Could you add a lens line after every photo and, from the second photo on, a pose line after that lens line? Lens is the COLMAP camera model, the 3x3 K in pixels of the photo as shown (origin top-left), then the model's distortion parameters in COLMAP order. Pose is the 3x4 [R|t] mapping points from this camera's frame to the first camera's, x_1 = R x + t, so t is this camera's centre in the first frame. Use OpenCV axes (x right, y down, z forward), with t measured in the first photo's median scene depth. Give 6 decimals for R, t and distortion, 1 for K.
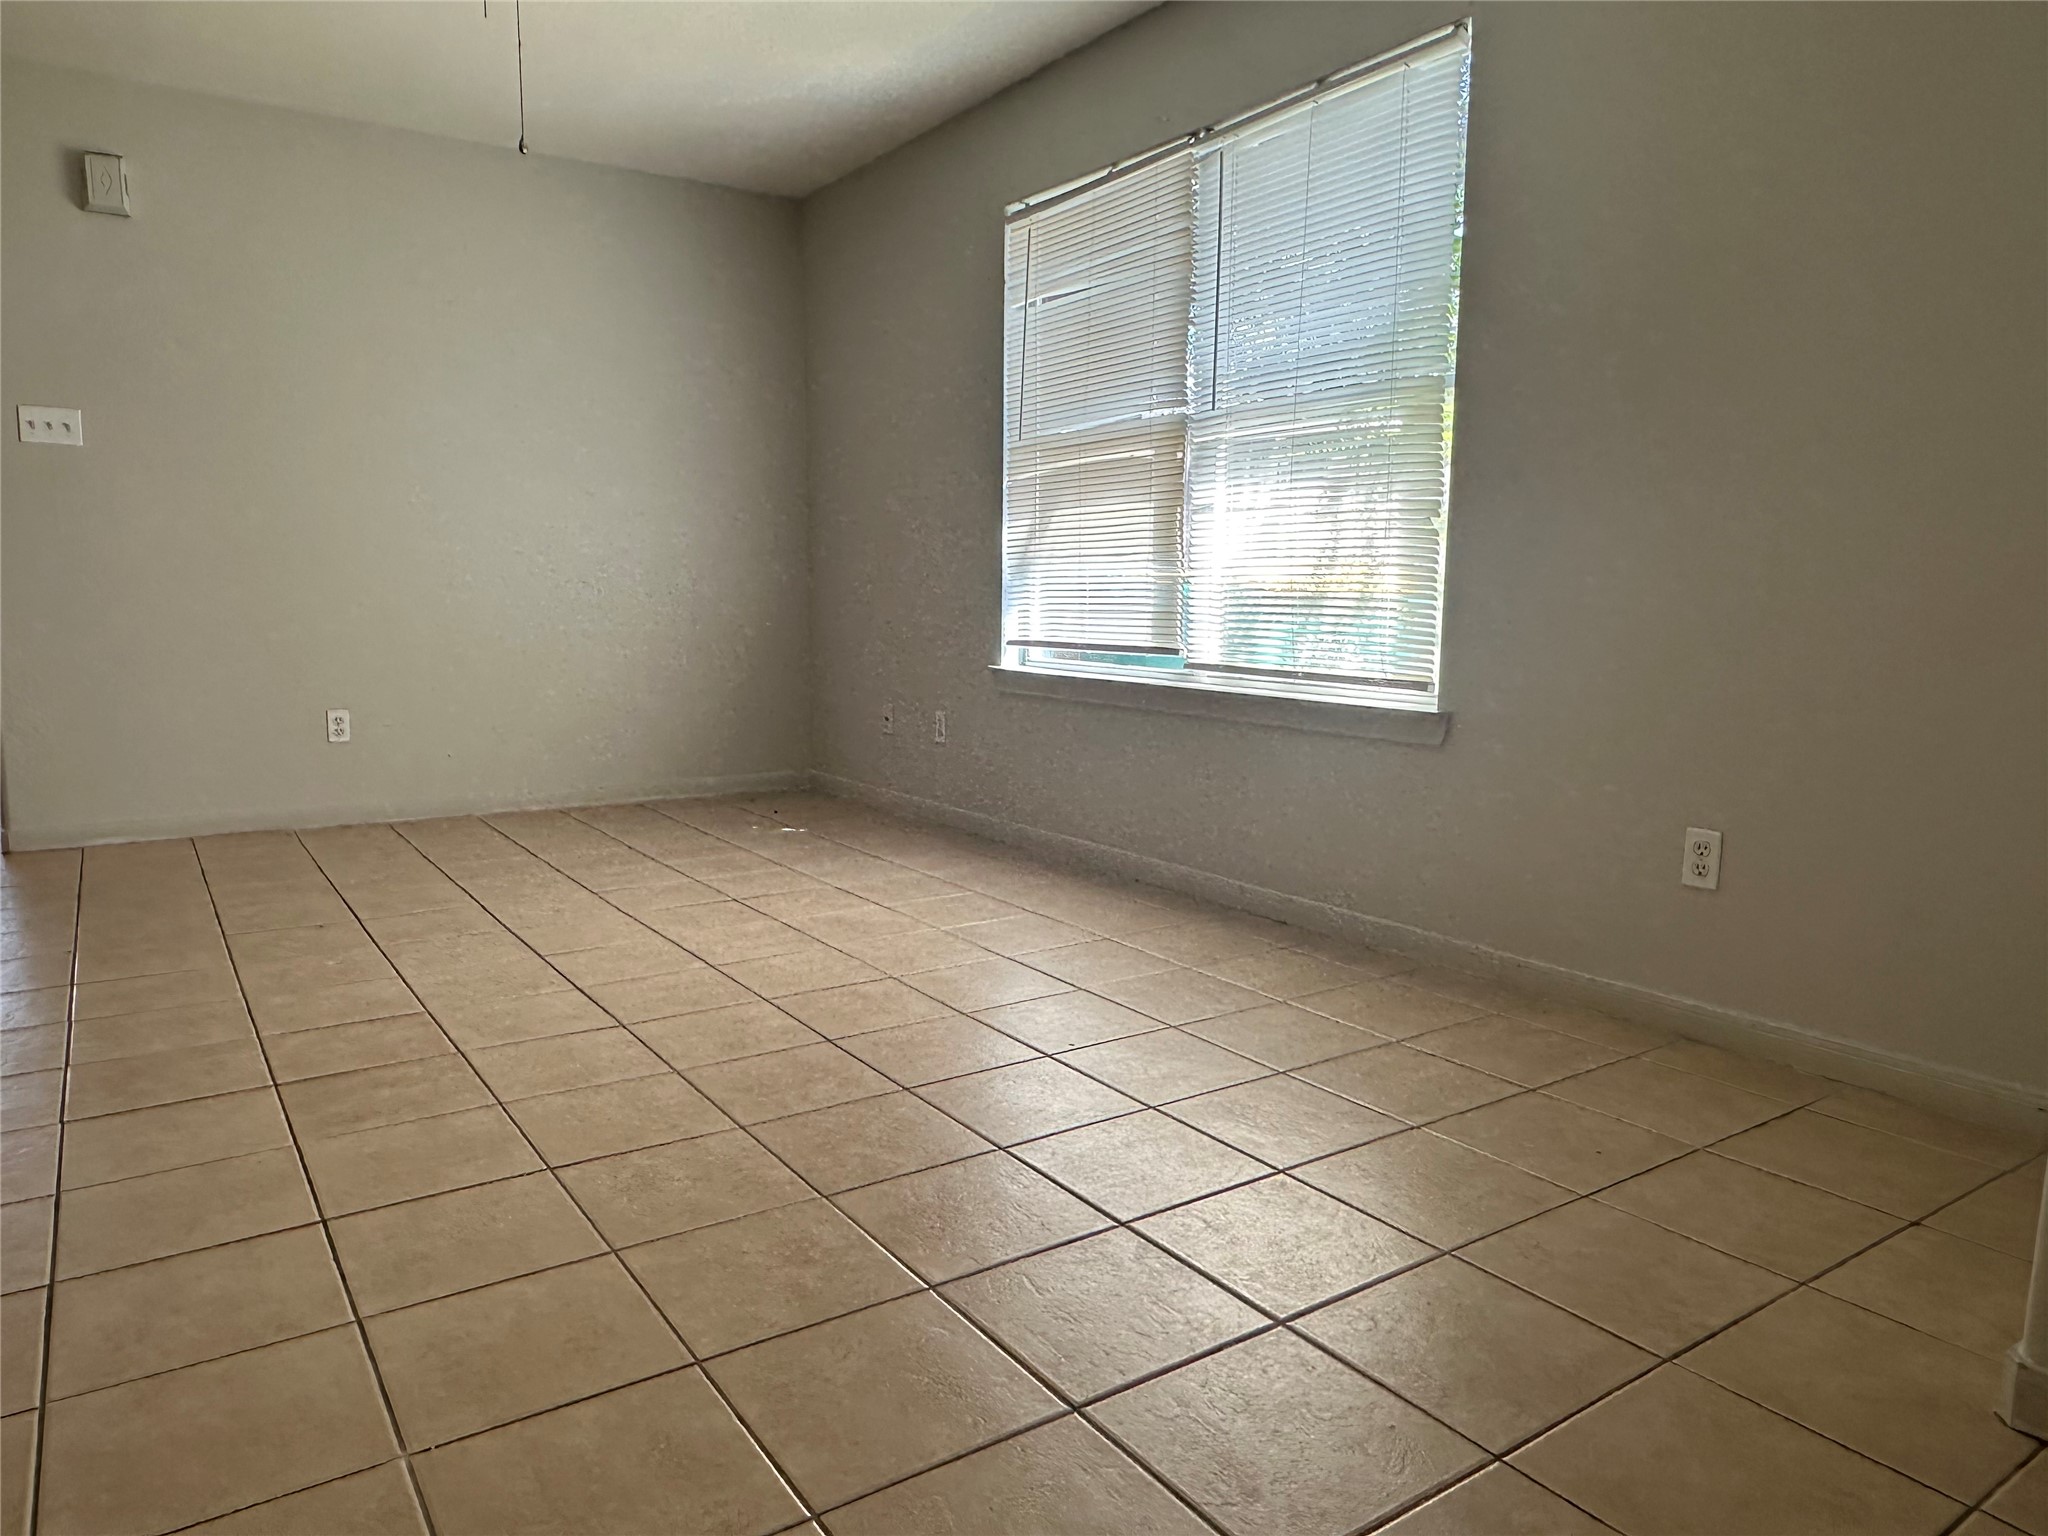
lens RADIAL K [[1332.9, 0, 989.8], [0, 1332.9, 770.1], [0, 0, 1]] dist [0.008643, 0.000305]
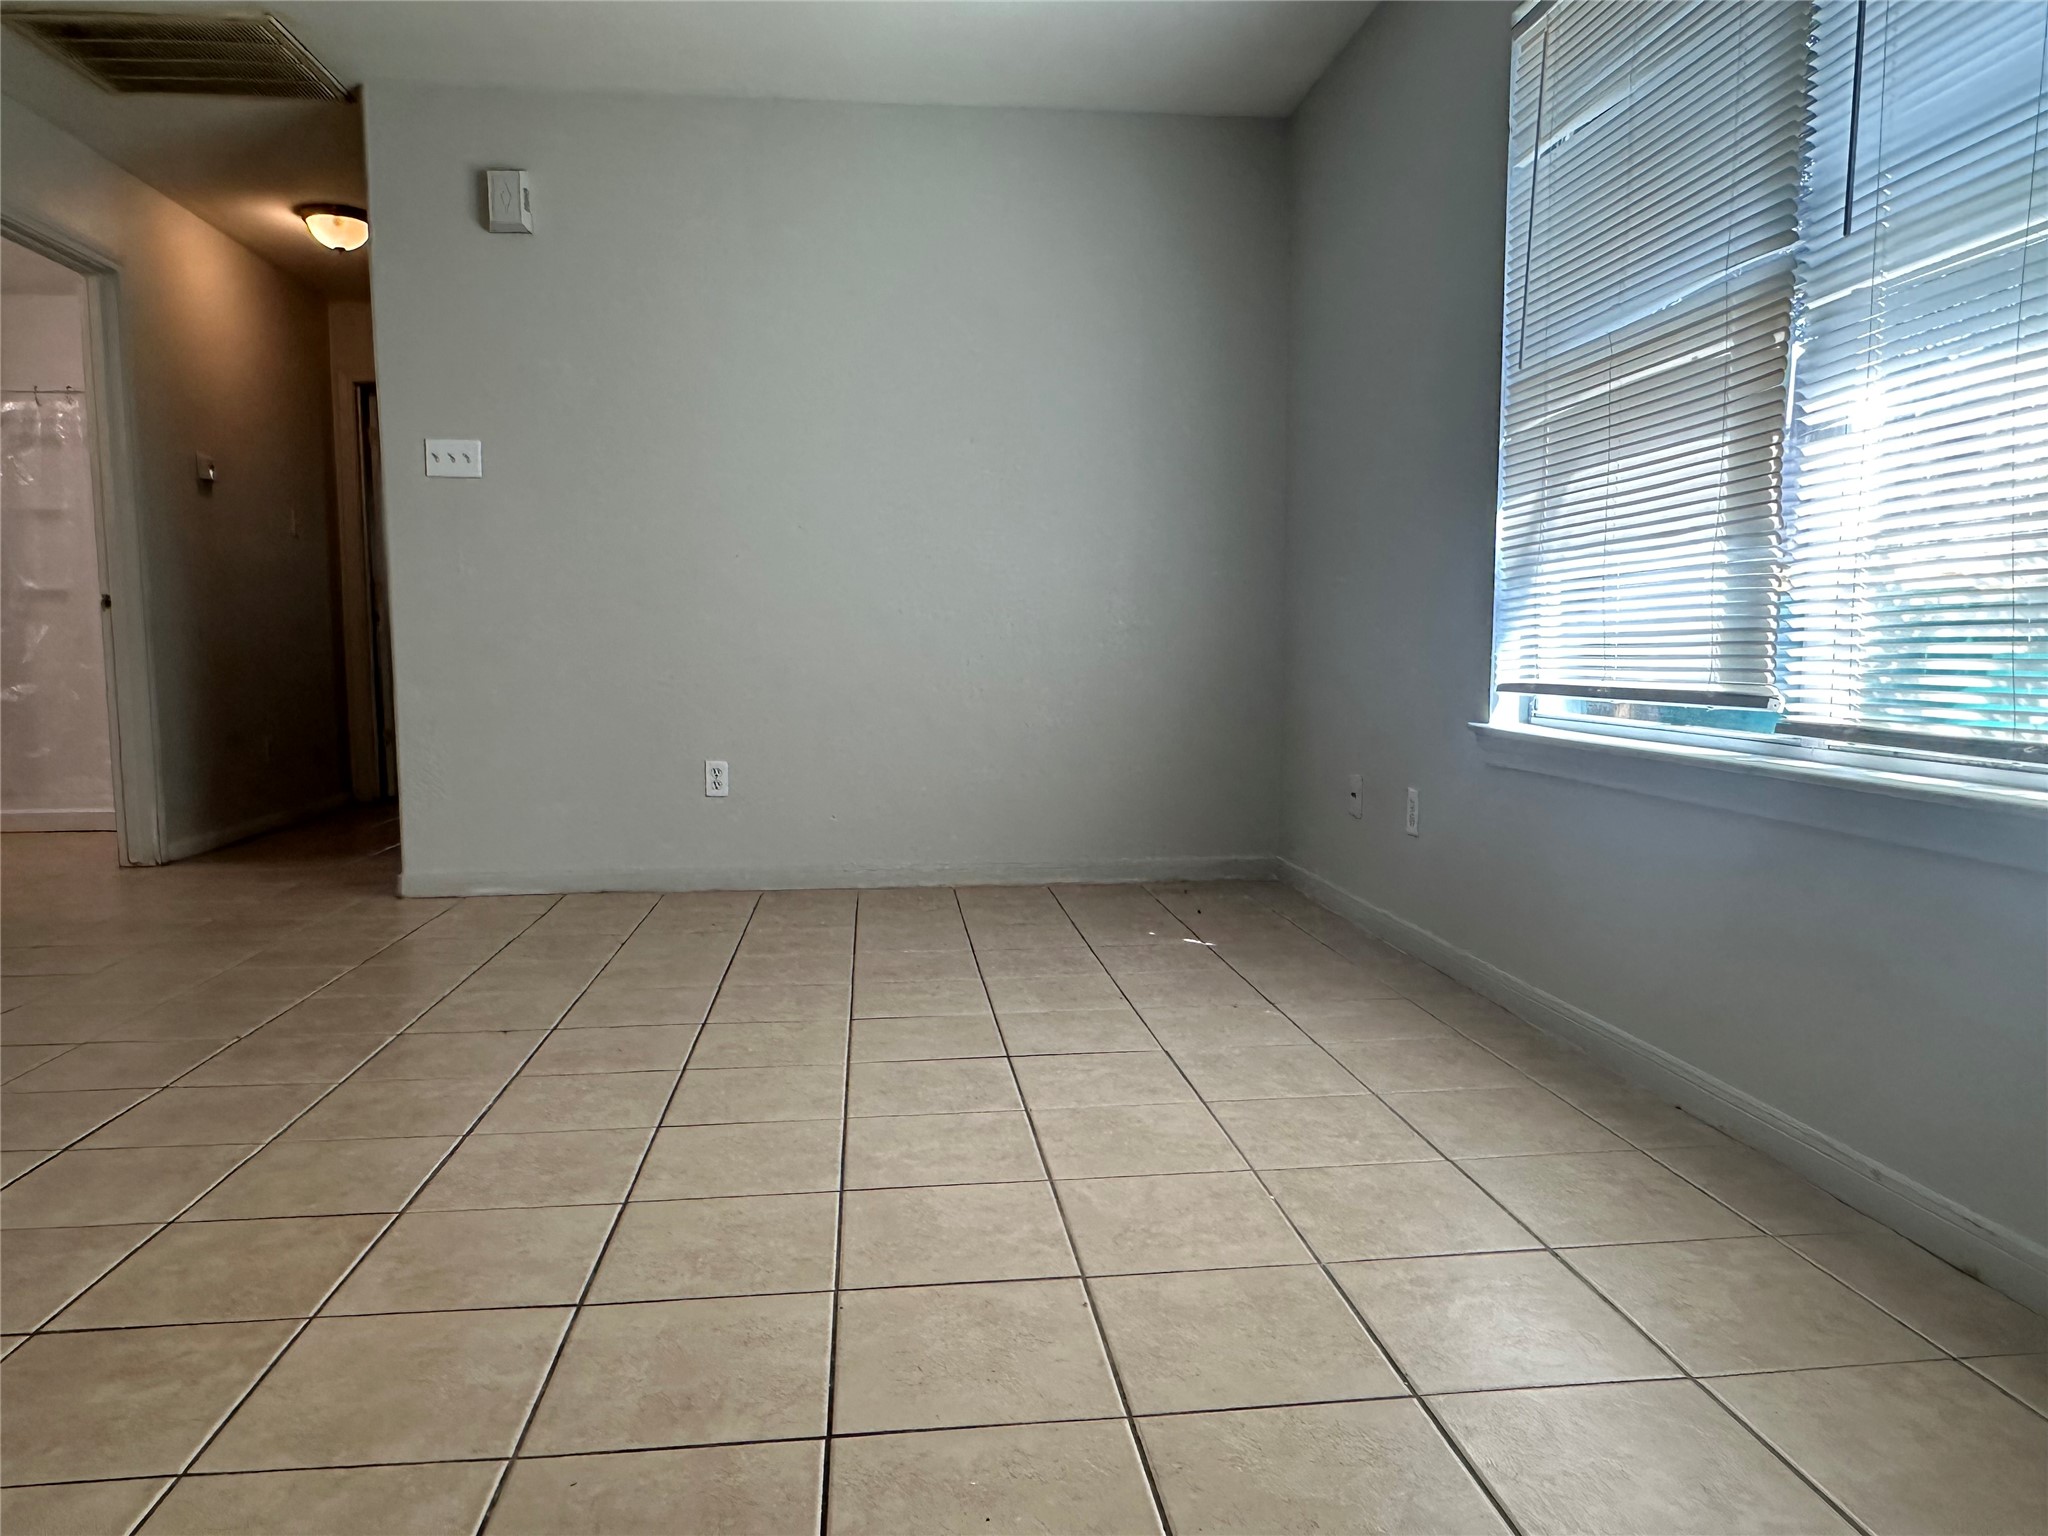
lens RADIAL K [[1332.9, 0, 1015.9], [0, 1332.9, 766.6], [0, 0, 1]] dist [0.008643, 0.000305]
pose [[0.891116, 0.032732, -0.452593, 0.108102], [-0.052377, 0.998148, -0.030938, -0.027803], [0.450743, 0.051274, 0.891180, 0.356021]]
